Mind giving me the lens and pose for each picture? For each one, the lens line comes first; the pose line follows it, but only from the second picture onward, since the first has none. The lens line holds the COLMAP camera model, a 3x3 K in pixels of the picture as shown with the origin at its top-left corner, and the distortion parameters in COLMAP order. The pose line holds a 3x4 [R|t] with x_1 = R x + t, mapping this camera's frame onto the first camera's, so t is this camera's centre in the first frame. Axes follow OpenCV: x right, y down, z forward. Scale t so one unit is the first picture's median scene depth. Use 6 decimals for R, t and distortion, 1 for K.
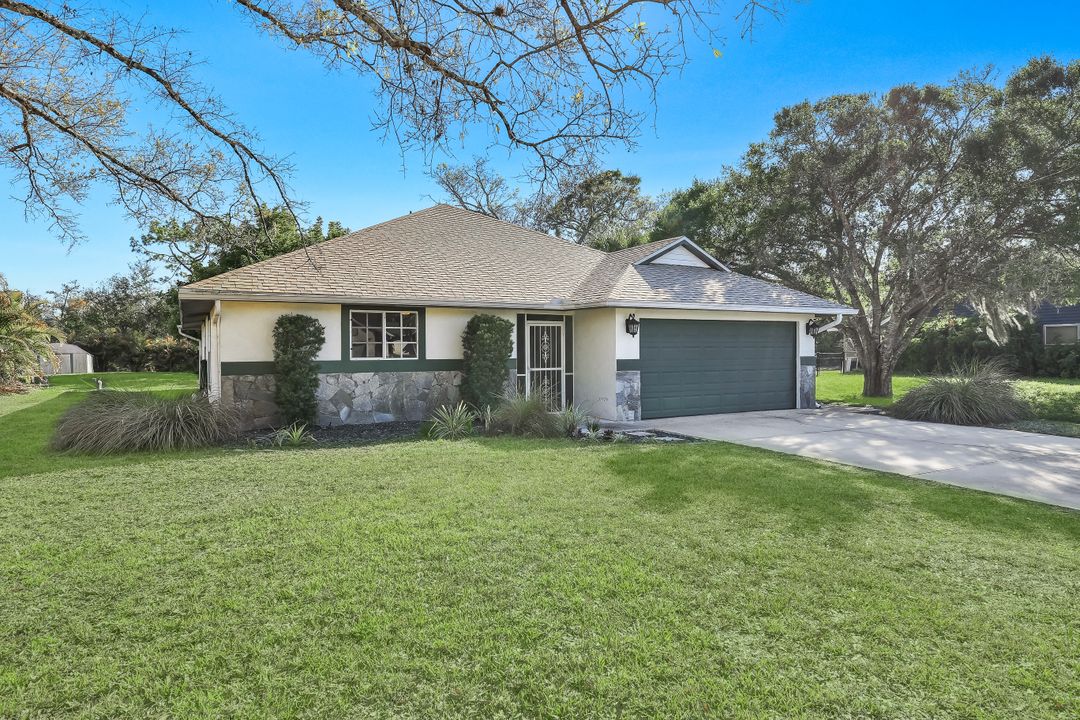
lens RADIAL K [[656.9, 0, 540.7], [0, 656.9, 356.9], [0, 0, 1]] dist [-0.001784, -0.000629]
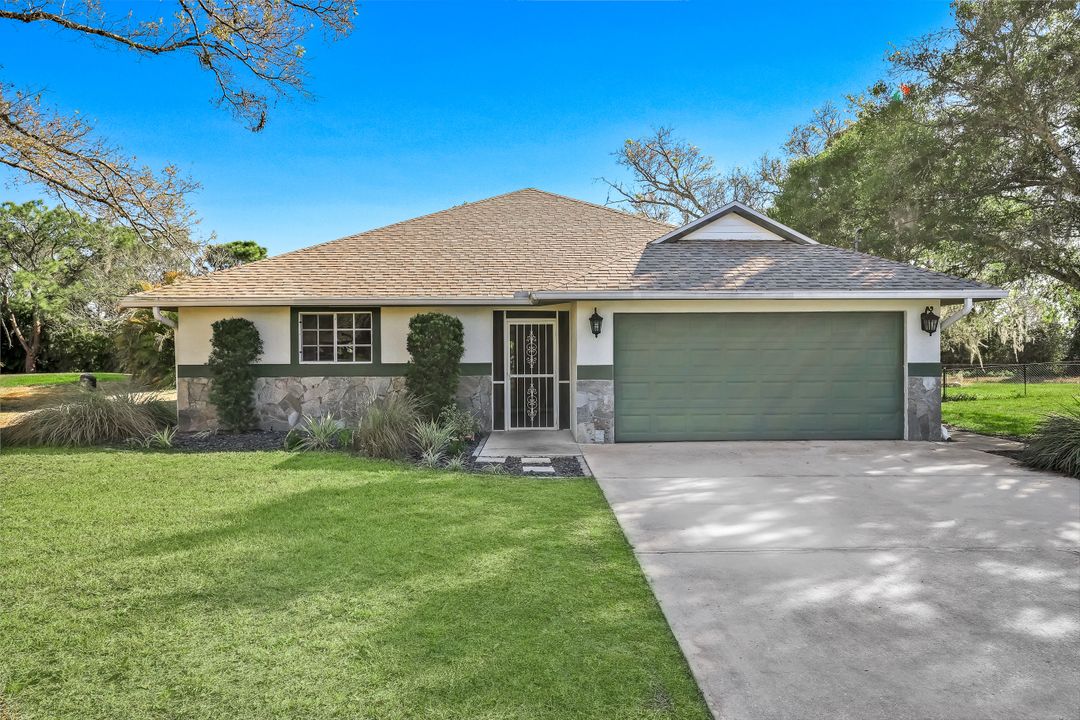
lens RADIAL K [[735.2, 0, 540.1], [0, 735.2, 362.3], [0, 0, 1]] dist [-0.001619, 0.002773]
pose [[0.883570, 0.005358, -0.468268, 0.503943], [-0.004441, 0.999985, 0.003062, -0.002042], [0.468278, -0.000626, 0.883581, 0.194326]]
